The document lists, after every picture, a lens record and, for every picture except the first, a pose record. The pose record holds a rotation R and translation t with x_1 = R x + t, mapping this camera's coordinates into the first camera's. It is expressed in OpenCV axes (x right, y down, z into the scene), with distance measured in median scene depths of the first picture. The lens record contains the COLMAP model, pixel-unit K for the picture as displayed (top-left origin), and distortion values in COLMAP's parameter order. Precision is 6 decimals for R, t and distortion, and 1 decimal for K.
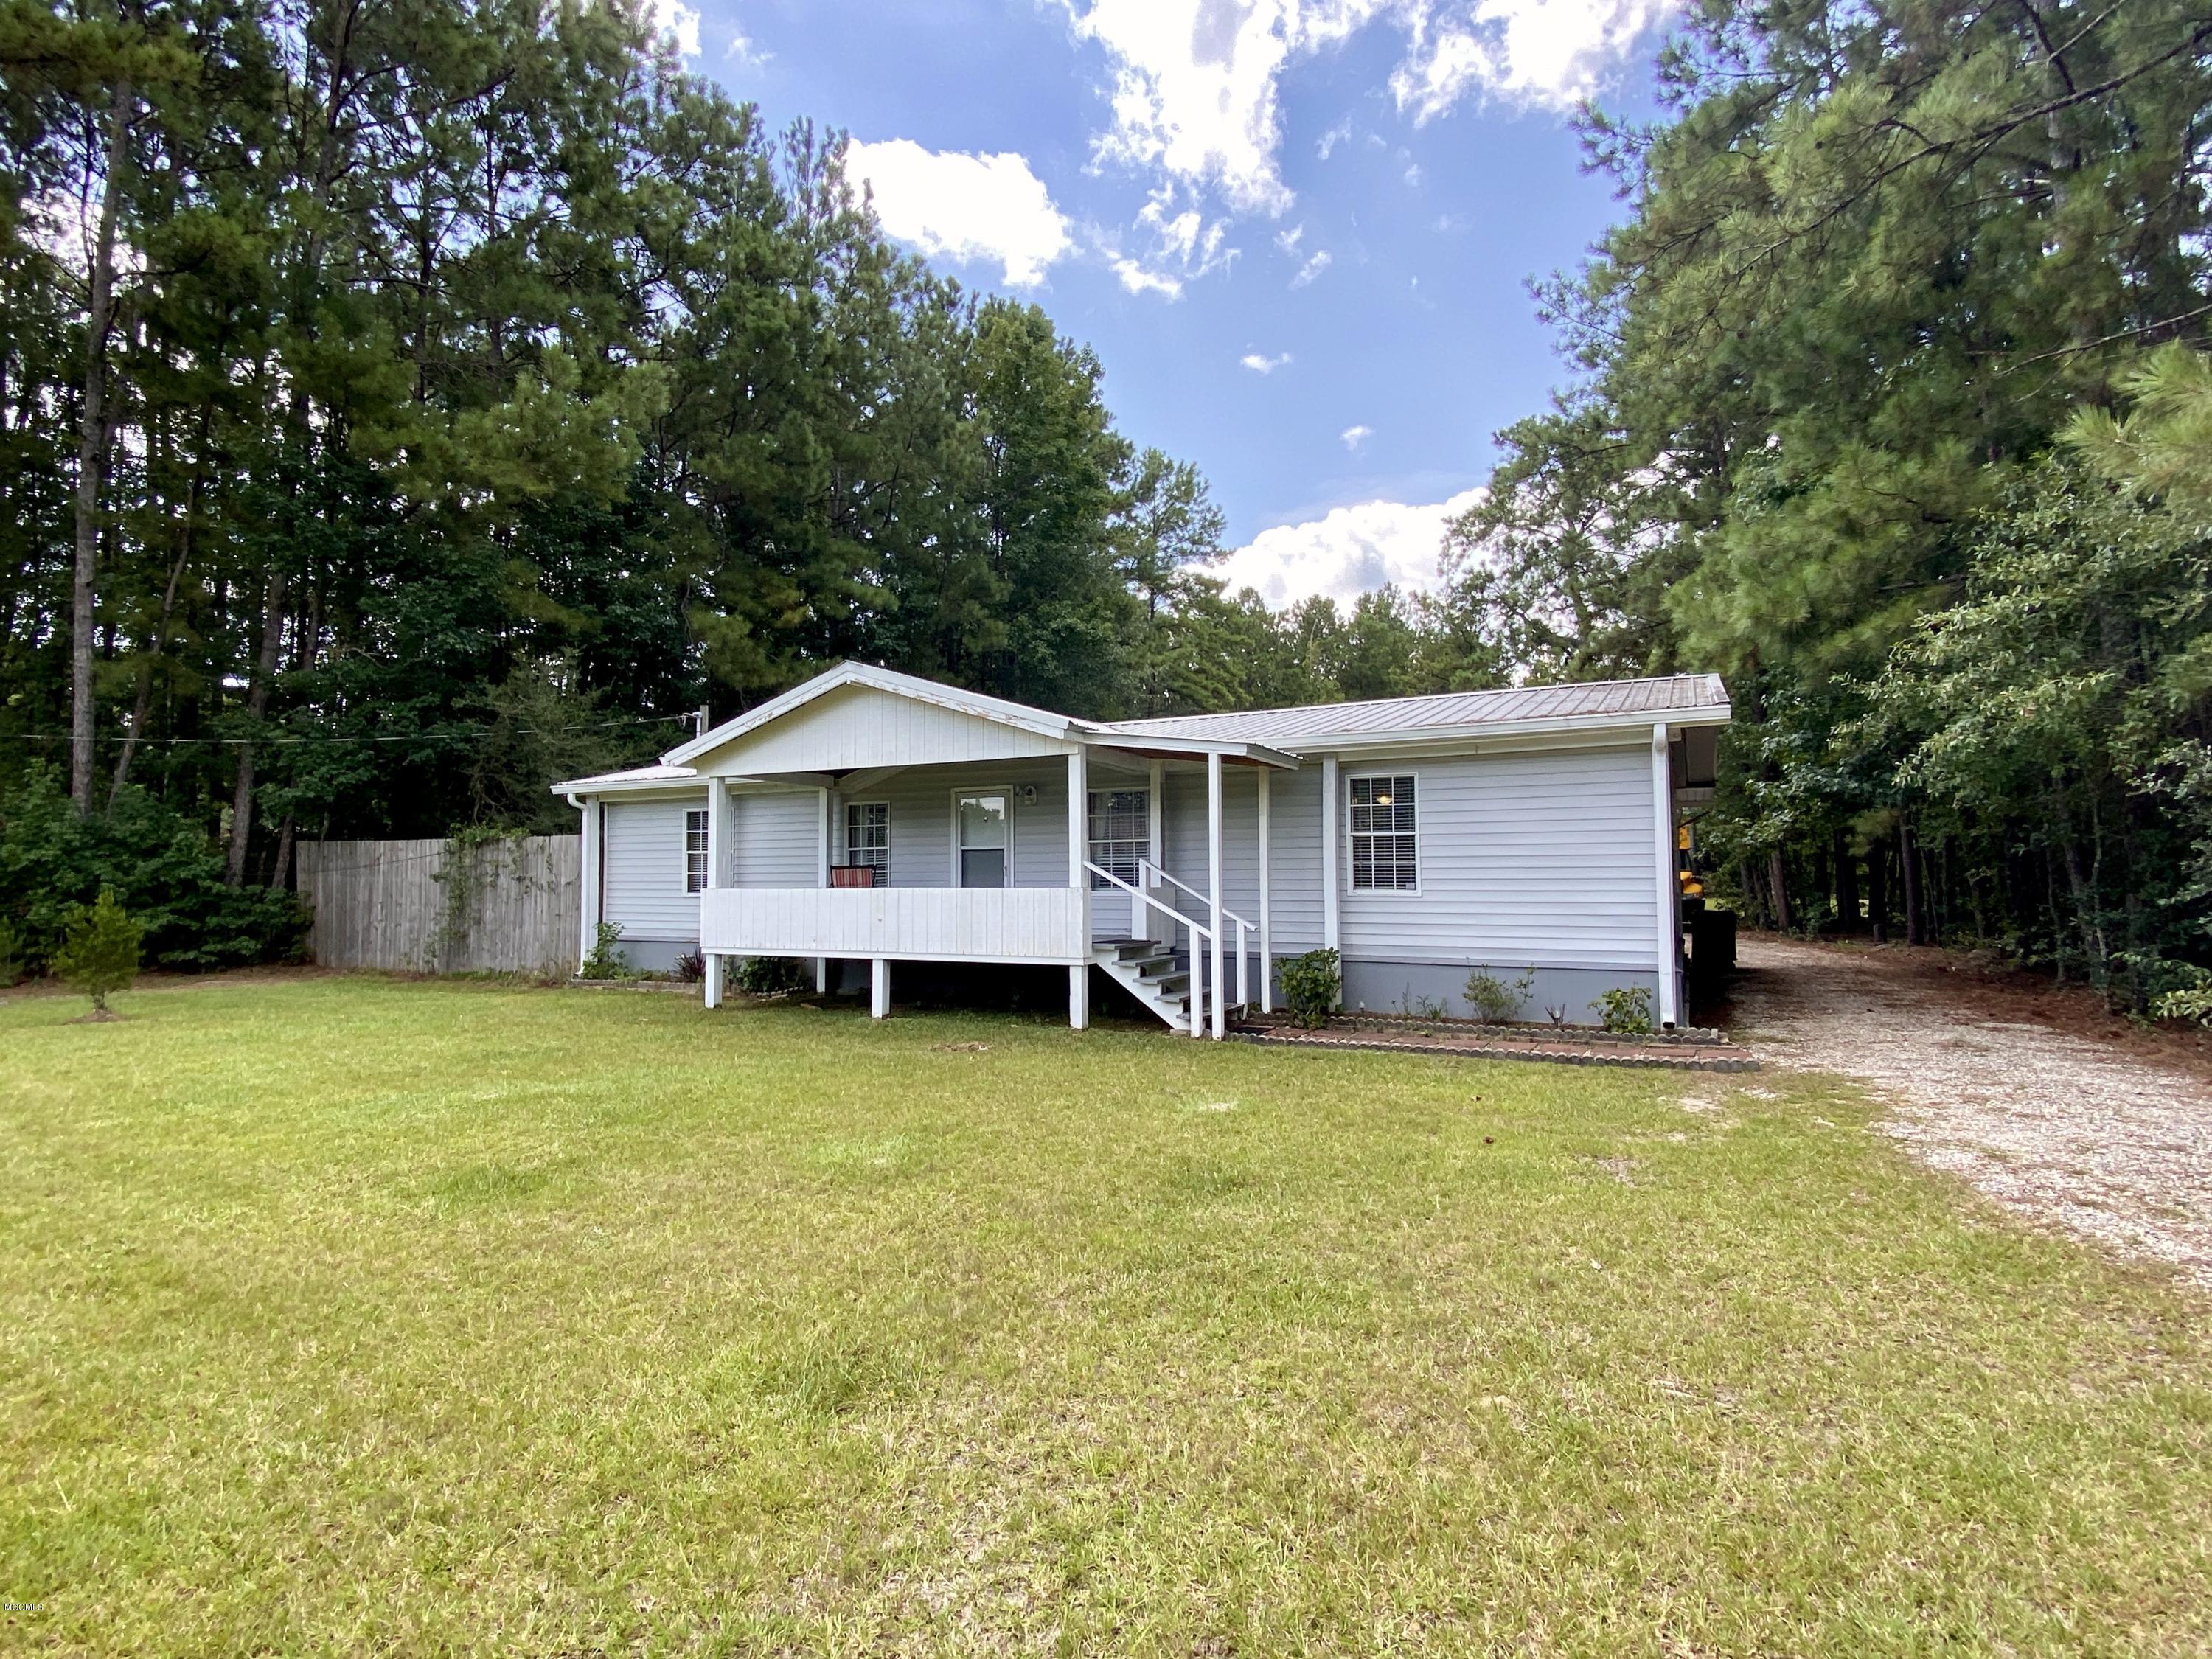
lens RADIAL K [[1107.1, 0, 1106.1], [0, 1107.1, 821.3], [0, 0, 1]] dist [0.003253, -0.000267]
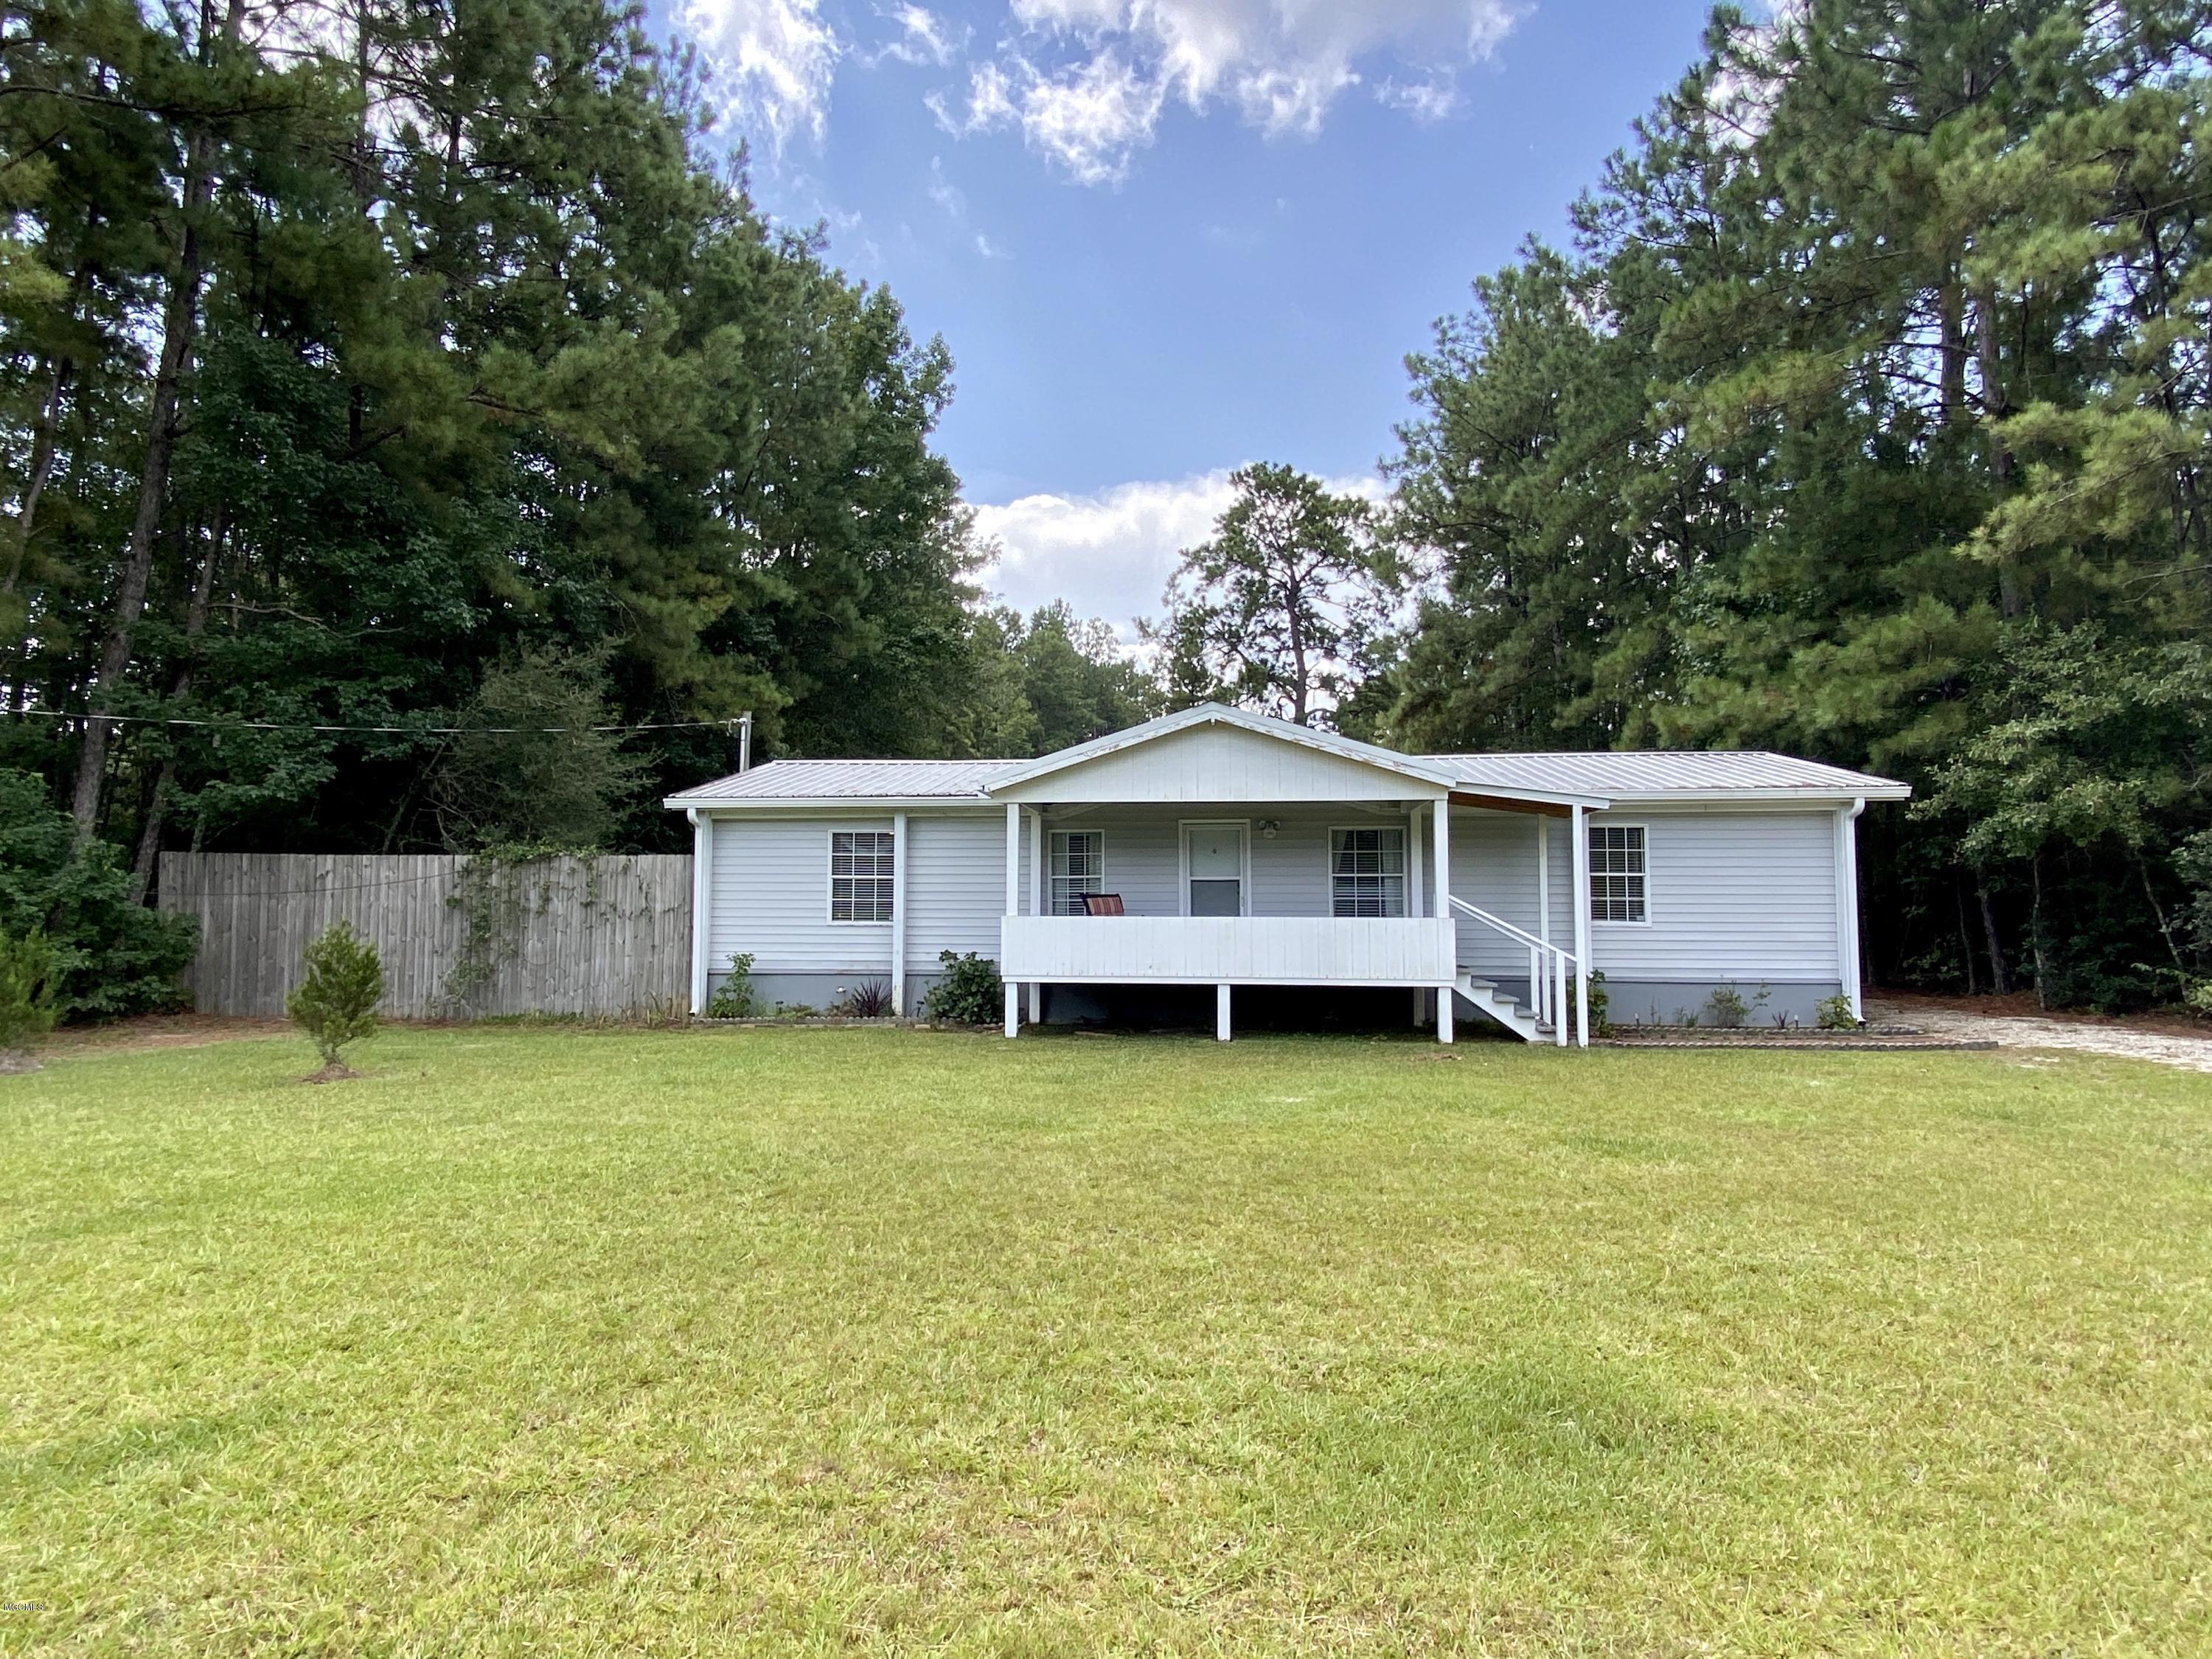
lens RADIAL K [[1216.5, 0, 1104.8], [0, 1216.5, 832.1], [0, 0, 1]] dist [0.018628, -0.000845]
pose [[0.932401, 0.029723, 0.360201, -0.620880], [-0.026697, 0.999554, -0.013374, -0.001905], [-0.360438, 0.002853, 0.932779, -0.030165]]
